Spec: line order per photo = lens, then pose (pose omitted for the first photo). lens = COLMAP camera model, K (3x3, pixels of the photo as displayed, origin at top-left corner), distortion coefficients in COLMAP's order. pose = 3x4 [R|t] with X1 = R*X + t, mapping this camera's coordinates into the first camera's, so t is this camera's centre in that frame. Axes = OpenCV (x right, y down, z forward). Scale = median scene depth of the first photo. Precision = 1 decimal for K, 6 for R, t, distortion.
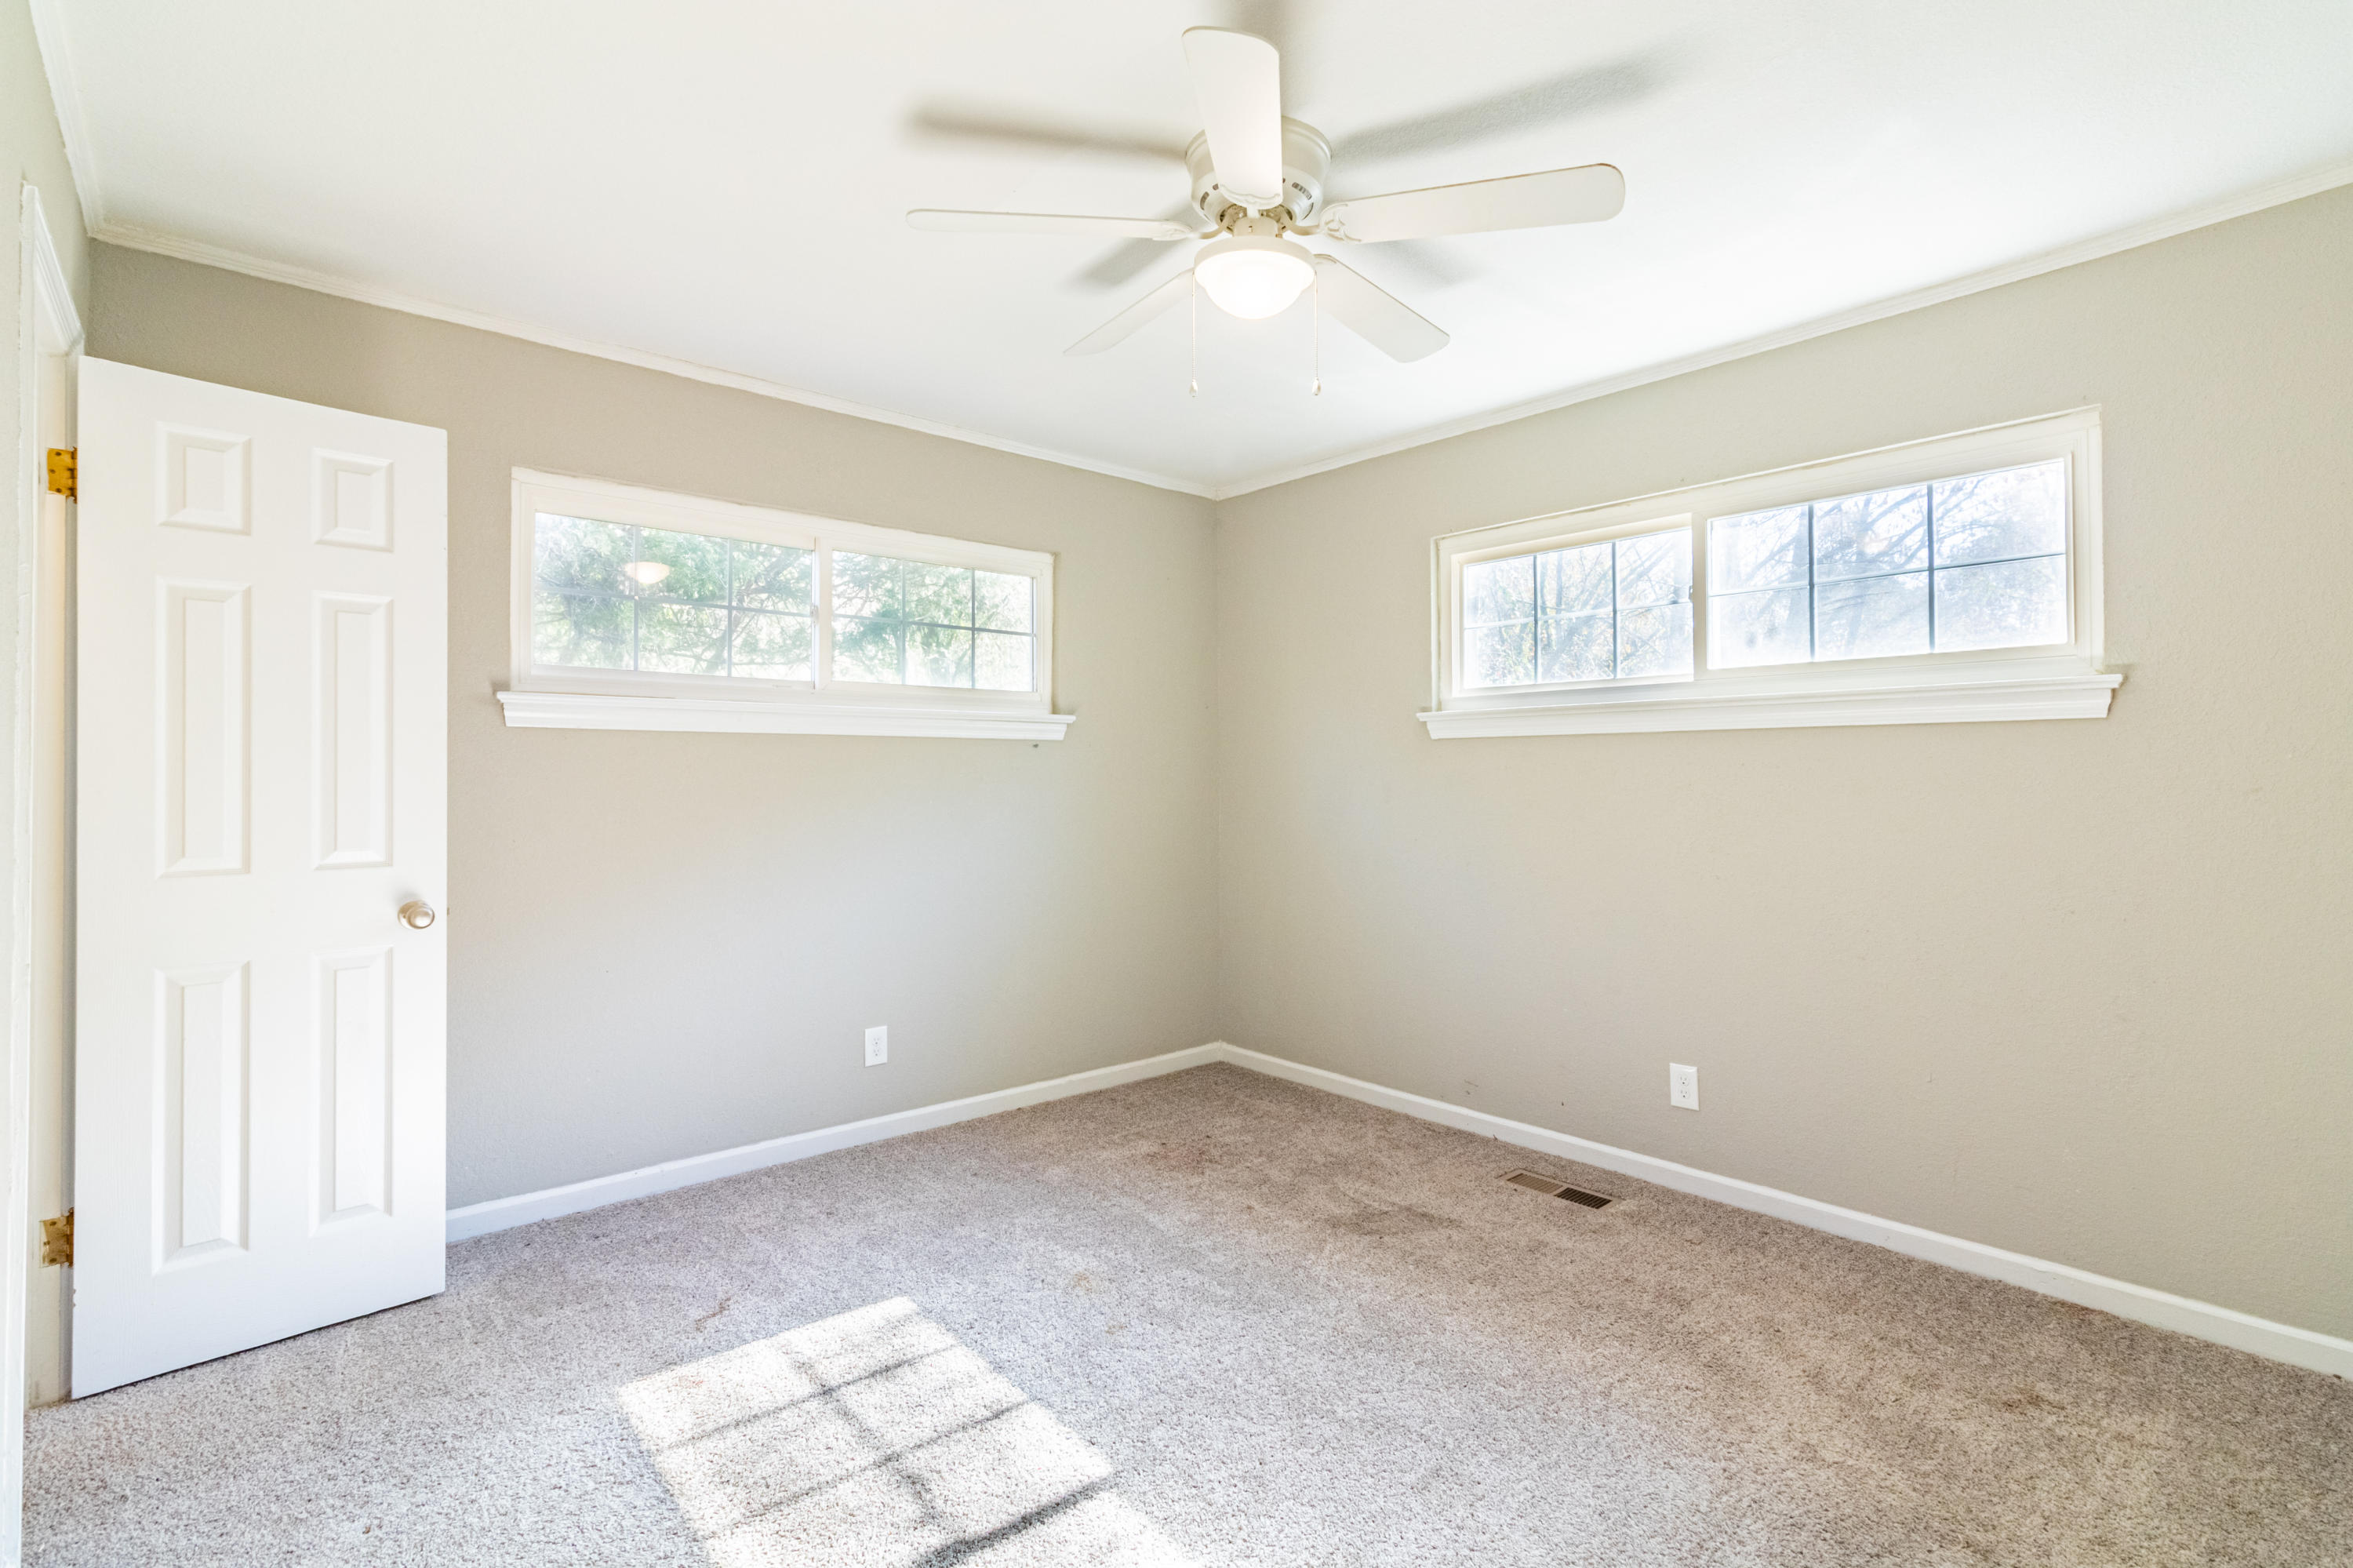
lens RADIAL K [[1089.7, 0, 1133.8], [0, 1089.7, 767.8], [0, 0, 1]] dist [-0.001272, 0.000630]
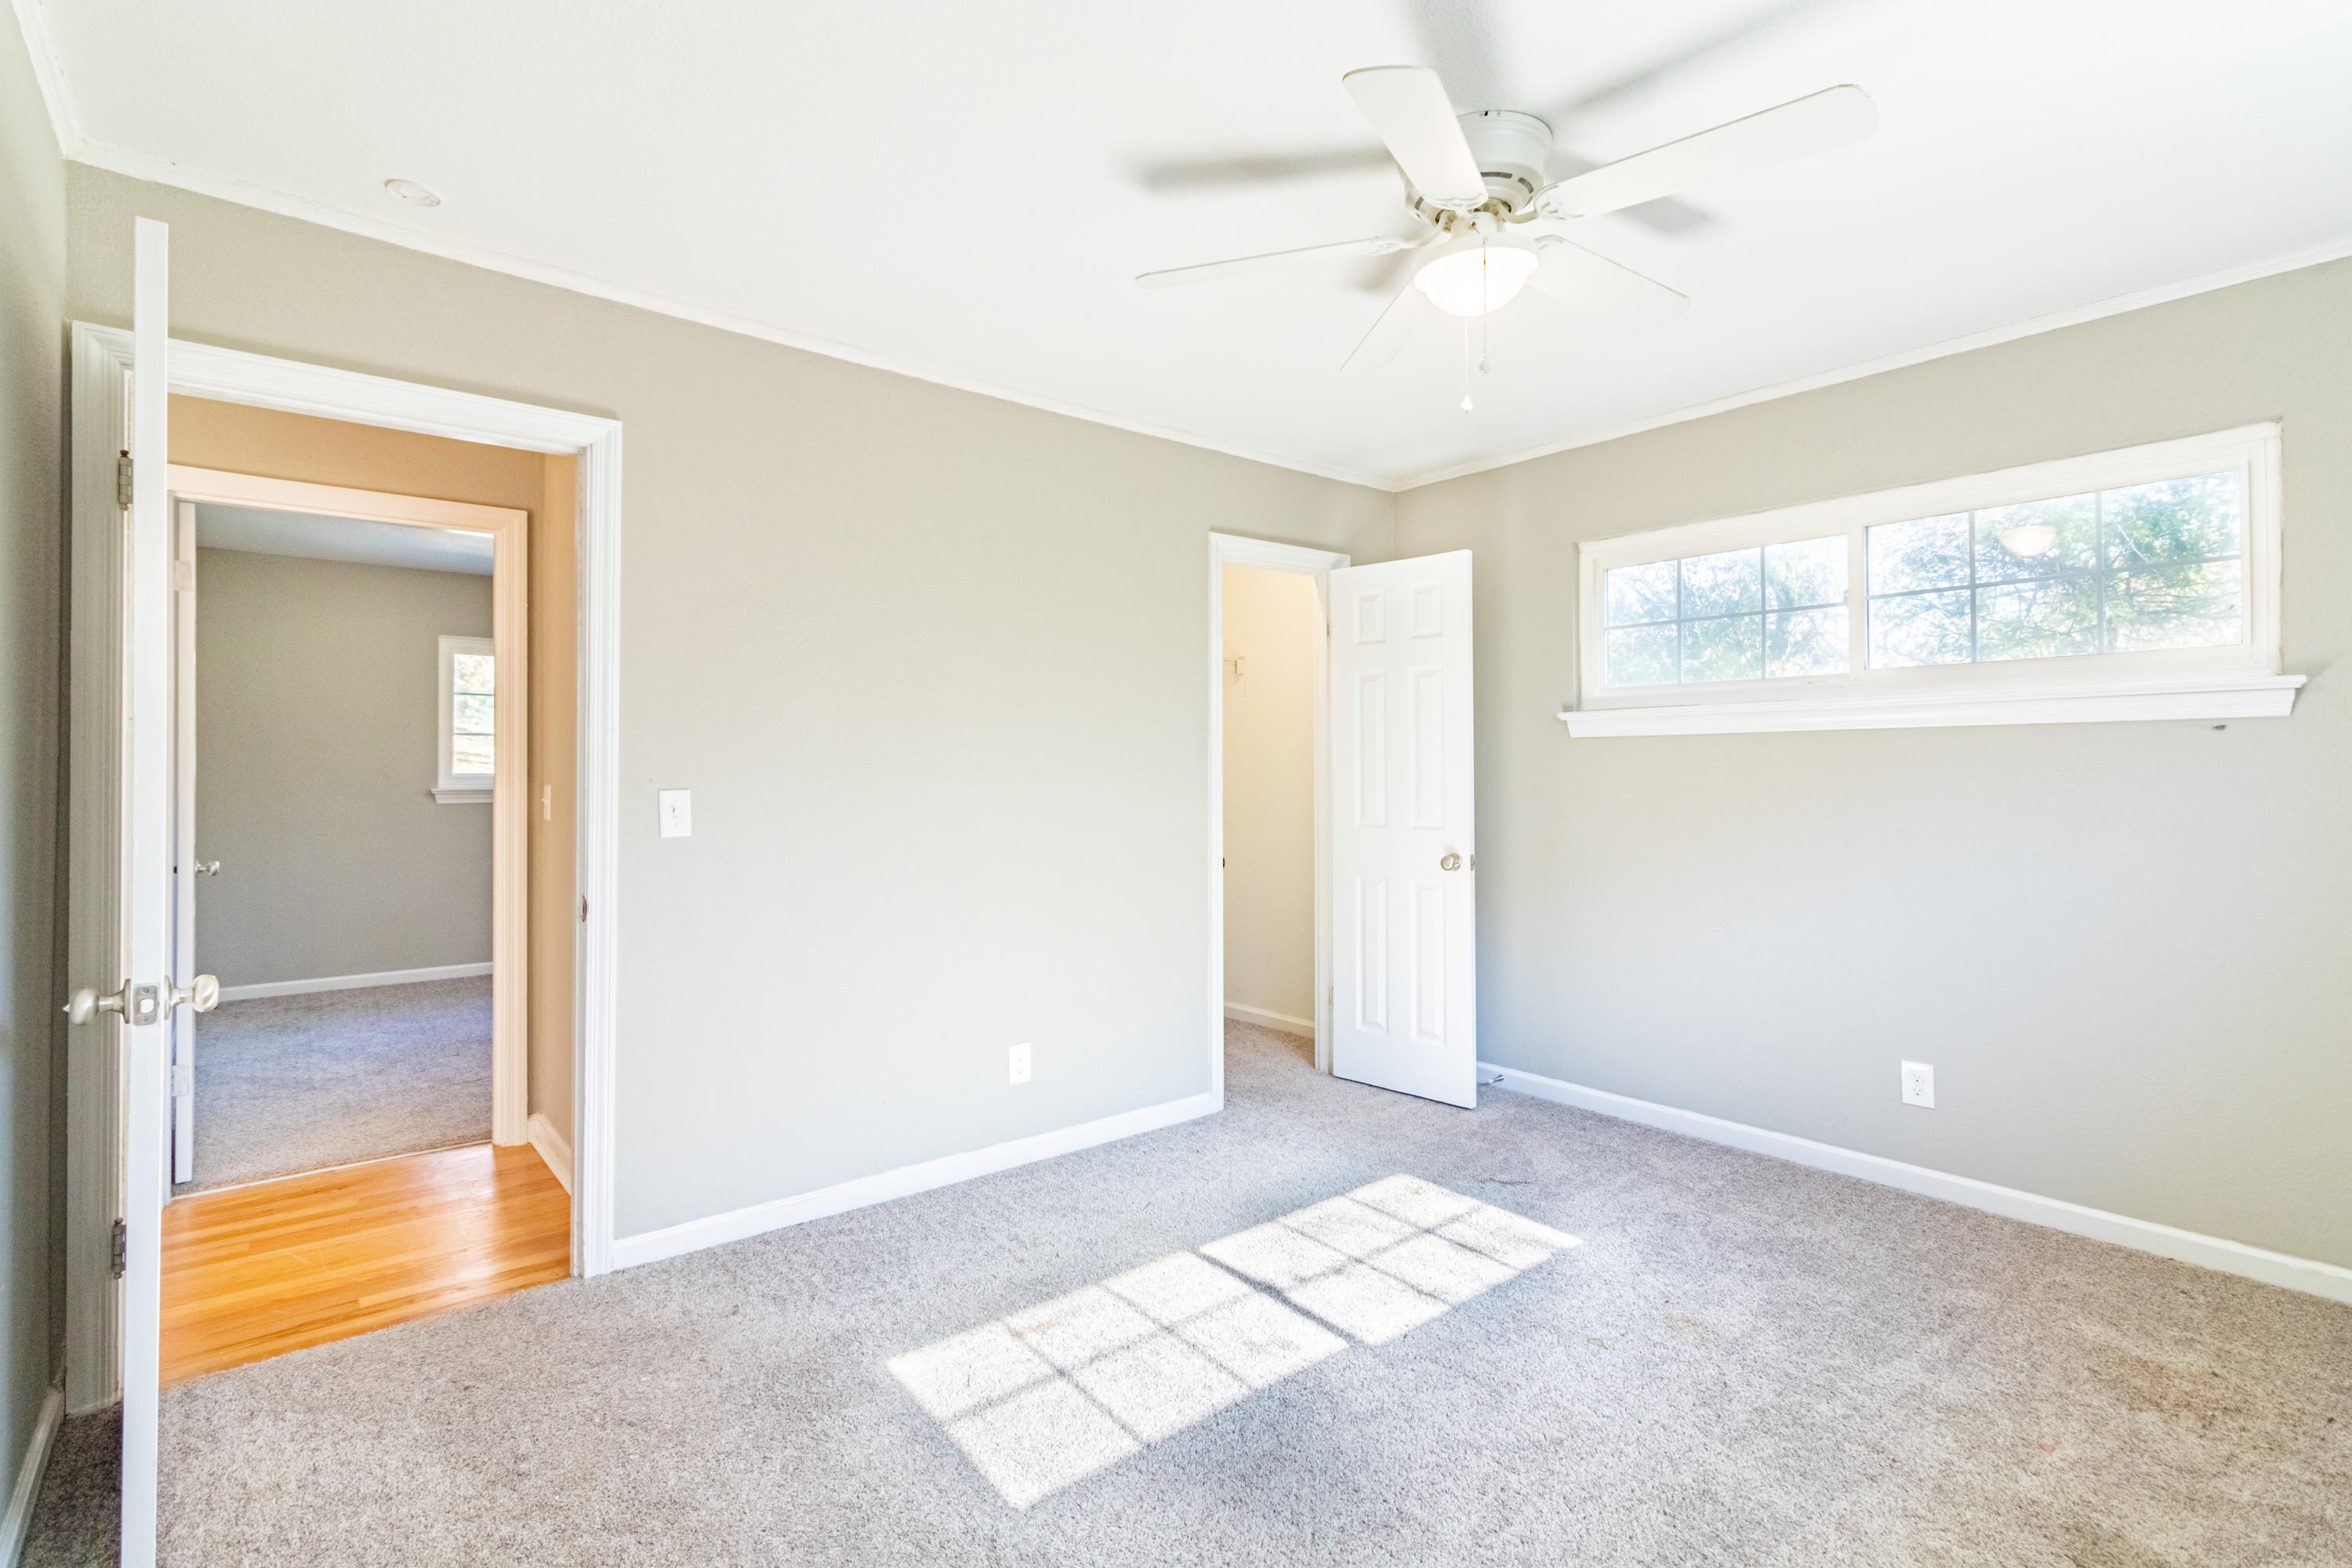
lens RADIAL K [[1089.2, 0, 1167.6], [0, 1089.2, 773.9], [0, 0, 1]] dist [-0.001272, 0.000630]
pose [[-0.006904, 0.008145, -0.999943, 0.927549], [0.015339, 0.999850, 0.008039, -0.012791], [0.999859, -0.015283, -0.007028, 0.598669]]
